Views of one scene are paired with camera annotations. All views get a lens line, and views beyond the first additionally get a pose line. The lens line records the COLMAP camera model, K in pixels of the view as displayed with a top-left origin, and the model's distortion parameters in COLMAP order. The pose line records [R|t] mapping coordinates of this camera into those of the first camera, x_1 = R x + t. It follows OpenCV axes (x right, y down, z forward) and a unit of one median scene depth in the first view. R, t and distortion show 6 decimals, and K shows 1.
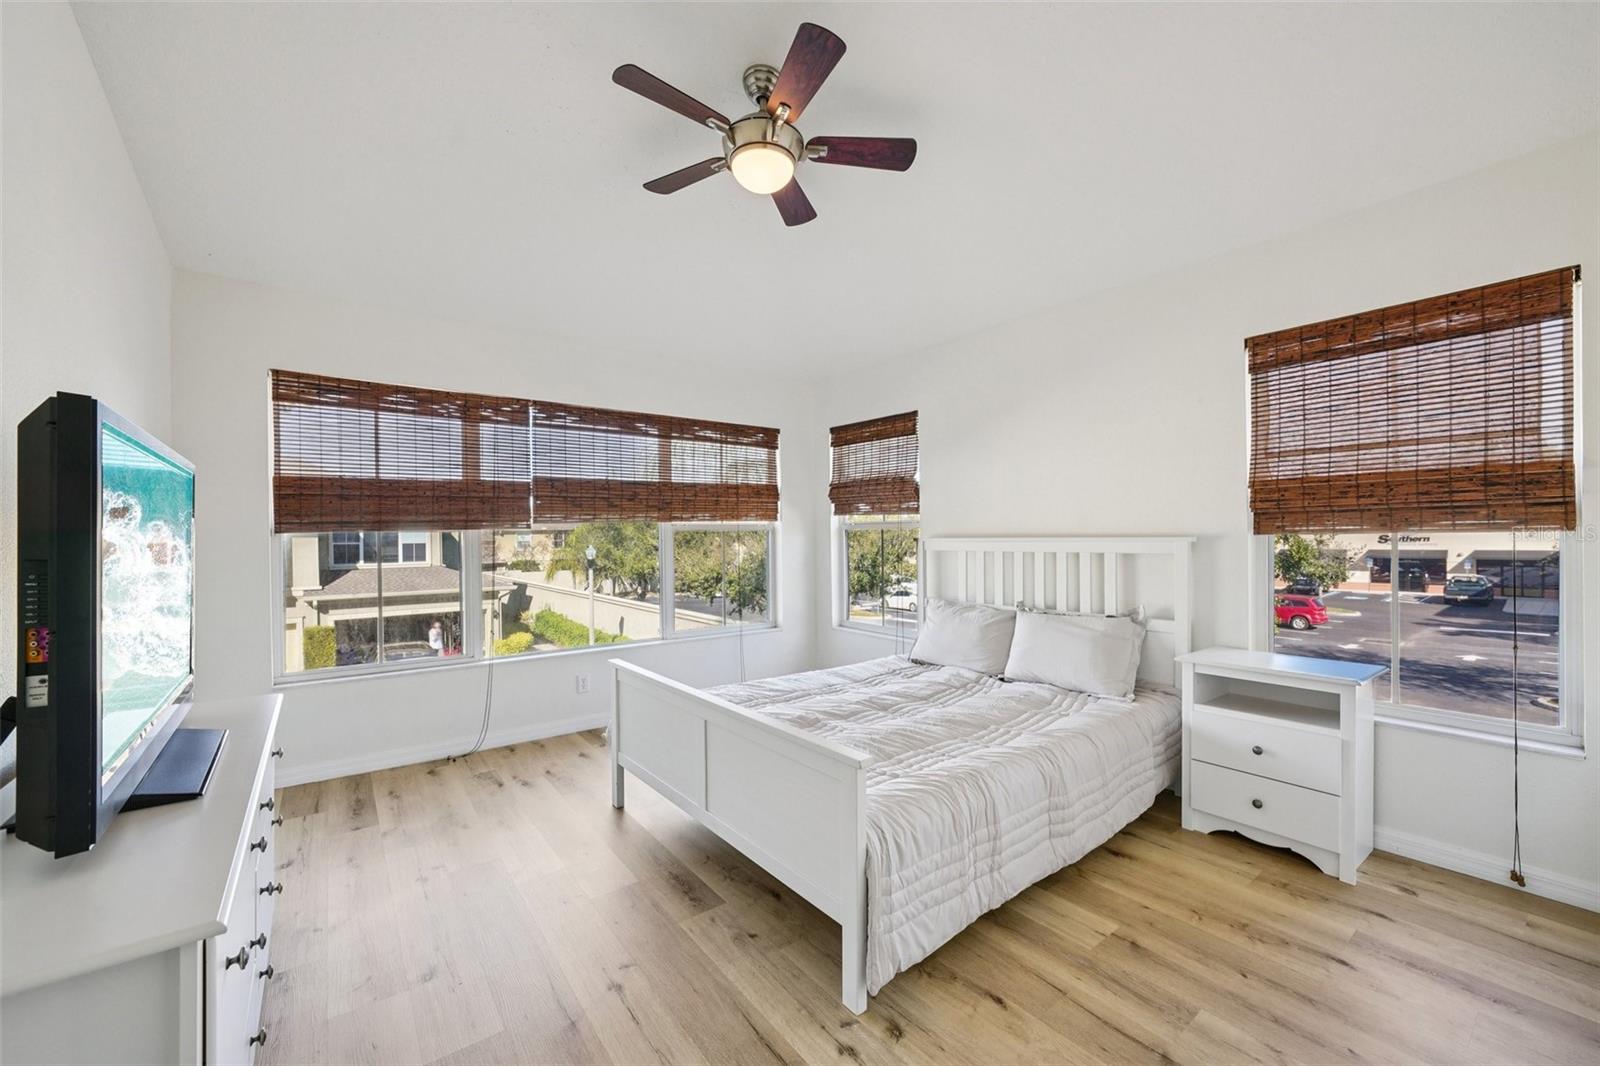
lens RADIAL K [[626.7, 0, 794.1], [0, 626.7, 535.7], [0, 0, 1]] dist [-0.007724, 0.001734]
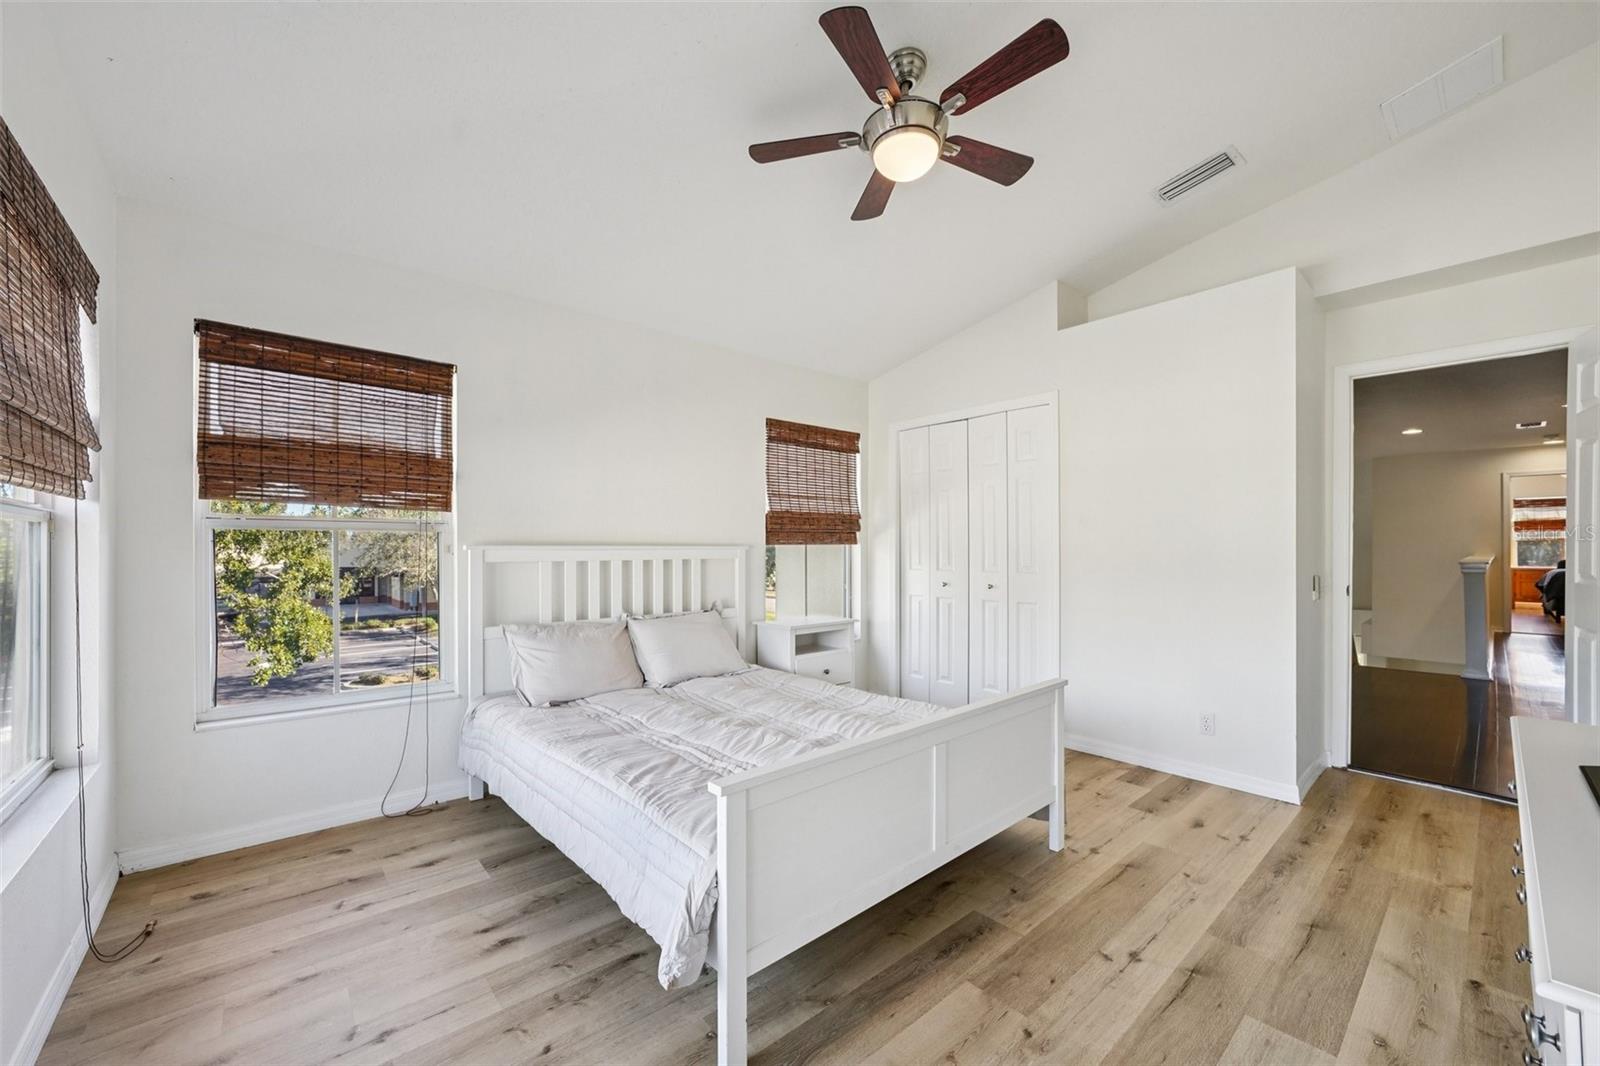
lens RADIAL K [[626.7, 0, 803.5], [0, 626.7, 540.5], [0, 0, 1]] dist [-0.007724, 0.001734]
pose [[-0.065780, 0.023574, 0.997556, -0.852915], [0.003428, 0.999720, -0.023399, 0.024537], [-0.997828, 0.001880, -0.065843, 1.049974]]
